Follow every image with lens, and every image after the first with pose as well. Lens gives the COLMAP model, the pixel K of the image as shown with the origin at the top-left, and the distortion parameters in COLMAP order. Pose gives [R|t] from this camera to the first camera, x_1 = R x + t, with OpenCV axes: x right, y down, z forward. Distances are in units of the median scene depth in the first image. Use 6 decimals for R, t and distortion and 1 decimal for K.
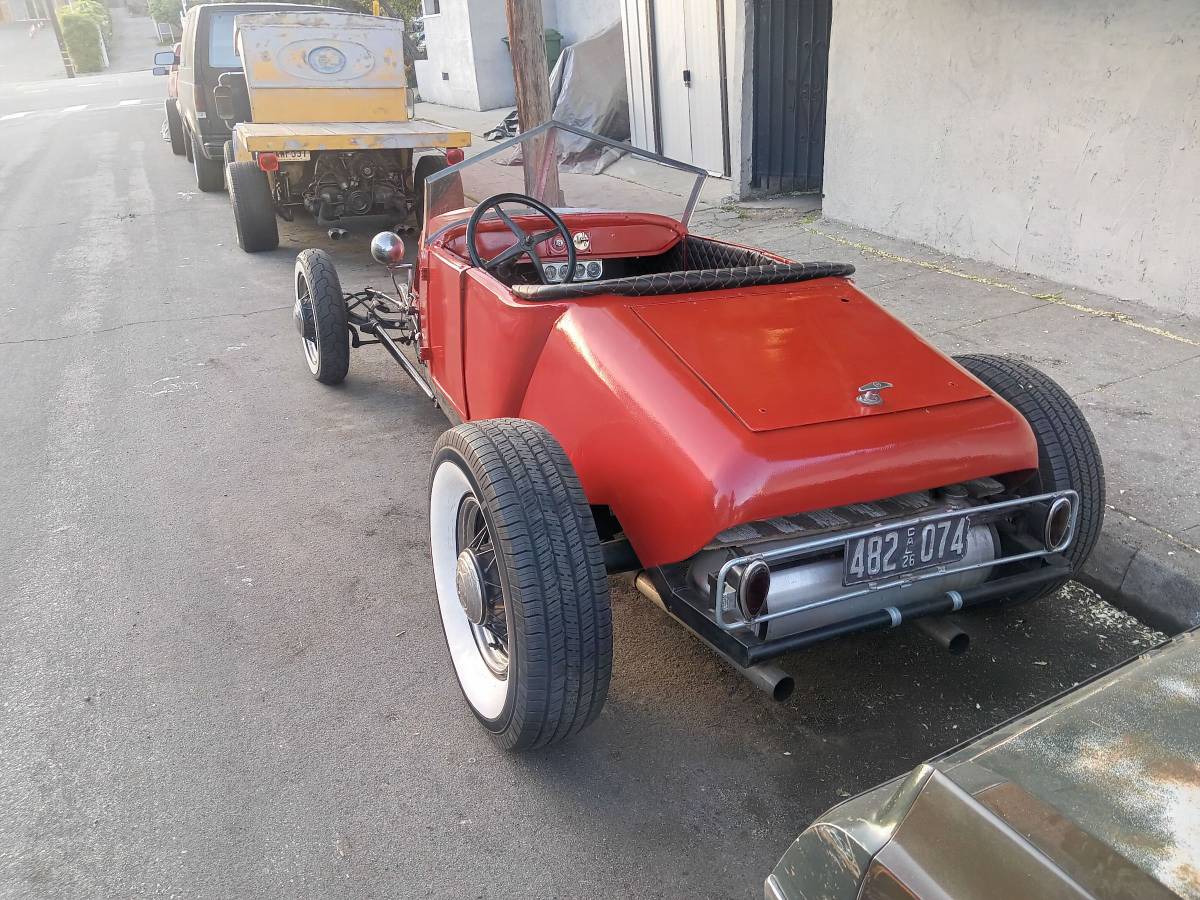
lens RADIAL K [[930.1, 0, 600.0], [0, 930.1, 450.0], [0, 0, 1]] dist [0.033405, -0.054808]
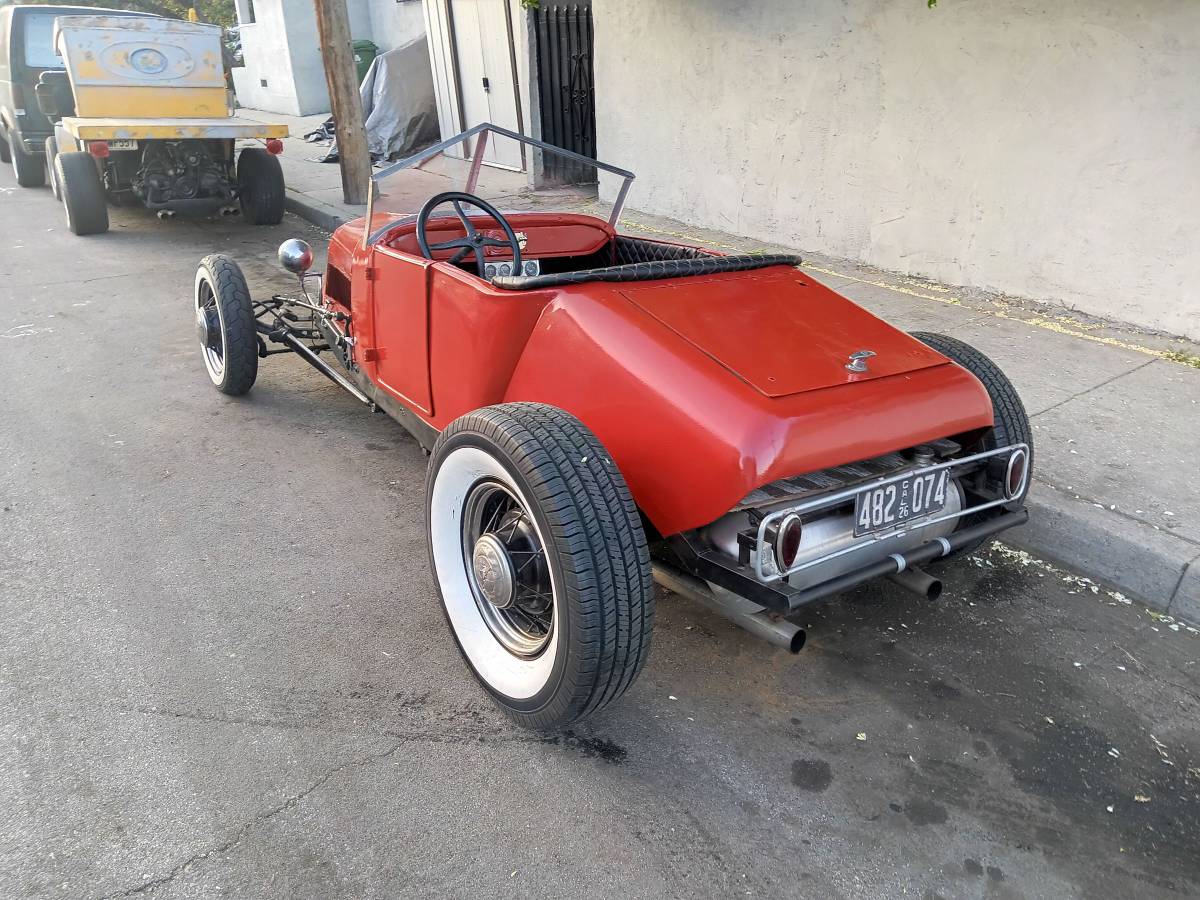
lens RADIAL K [[930.1, 0, 600.0], [0, 930.1, 450.0], [0, 0, 1]] dist [0.033405, -0.054808]
pose [[0.985438, -0.045931, 0.163713, 0.030168], [0.048501, 0.998754, -0.011734, 0.082927], [-0.162970, 0.019503, 0.986438, -0.168953]]
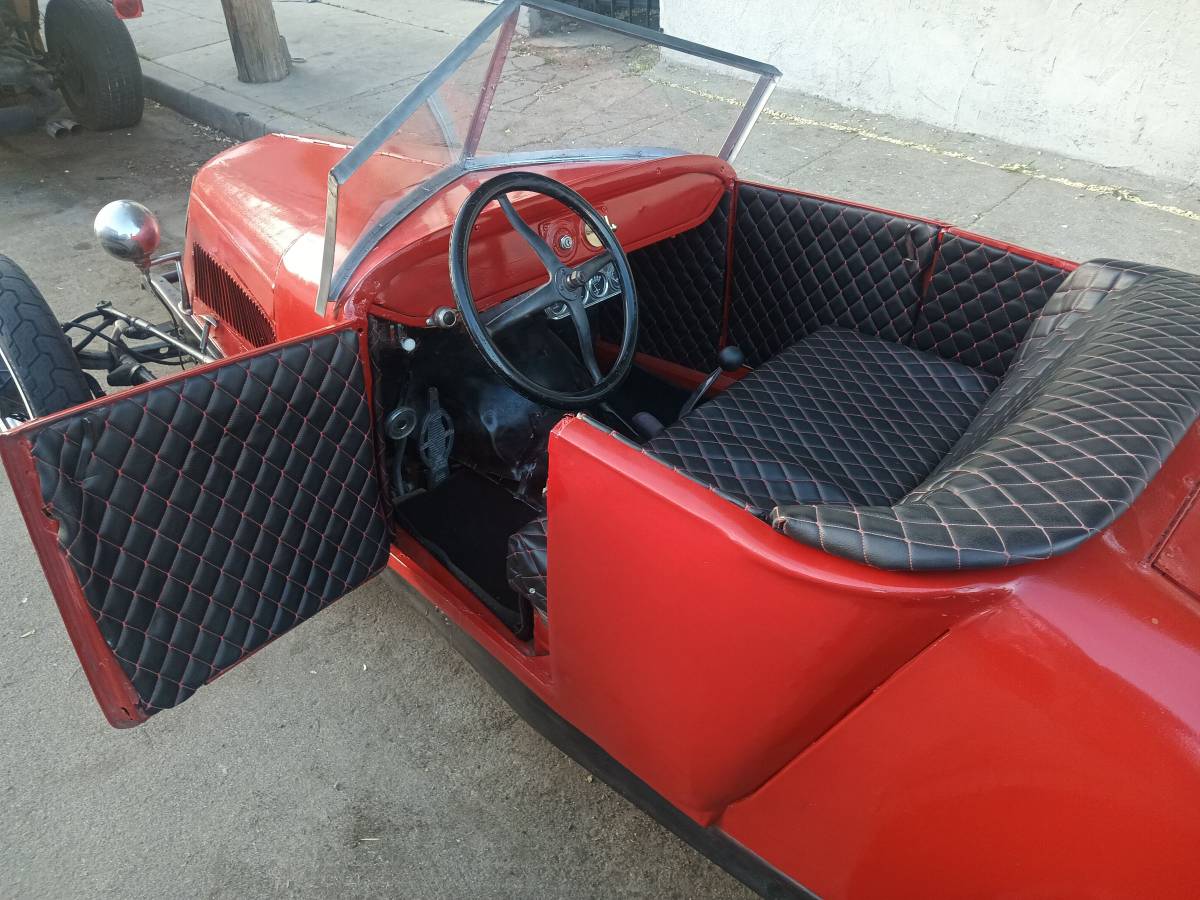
lens RADIAL K [[915.0, 0, 614.7], [0, 915.0, 455.0], [0, 0, 1]] dist [-0.007989, -0.003769]
pose [[0.926546, -0.209335, 0.312557, -0.103604], [0.139715, 0.962930, 0.230751, -0.112952], [-0.349274, -0.170133, 0.921446, 0.256296]]
